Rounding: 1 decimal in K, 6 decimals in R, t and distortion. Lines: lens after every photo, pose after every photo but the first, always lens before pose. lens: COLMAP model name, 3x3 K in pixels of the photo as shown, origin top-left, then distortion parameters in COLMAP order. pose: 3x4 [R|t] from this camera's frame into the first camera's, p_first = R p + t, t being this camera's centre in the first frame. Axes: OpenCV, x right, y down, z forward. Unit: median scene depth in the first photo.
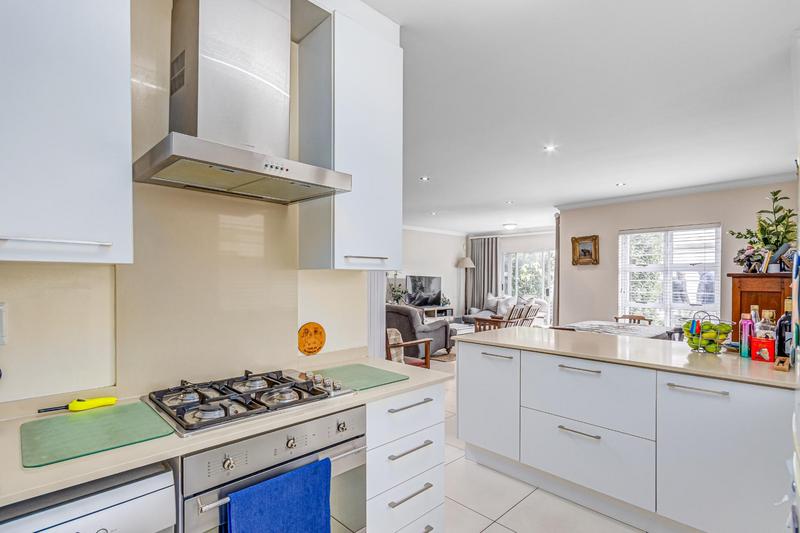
lens RADIAL K [[397.7, 0, 406.7], [0, 397.7, 274.1], [0, 0, 1]] dist [0.006258, 0.000844]
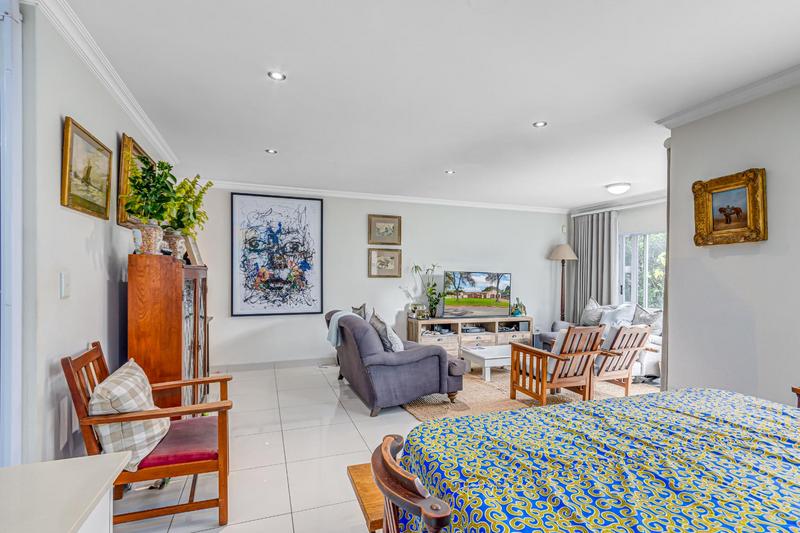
lens RADIAL K [[397.7, 0, 406.7], [0, 397.7, 274.1], [0, 0, 1]] dist [0.006258, 0.000844]
pose [[0.912698, 0.002051, -0.408630, 0.204797], [0.000313, 0.999984, 0.005717, 0.004713], [0.408635, -0.005346, 0.912682, 0.311084]]
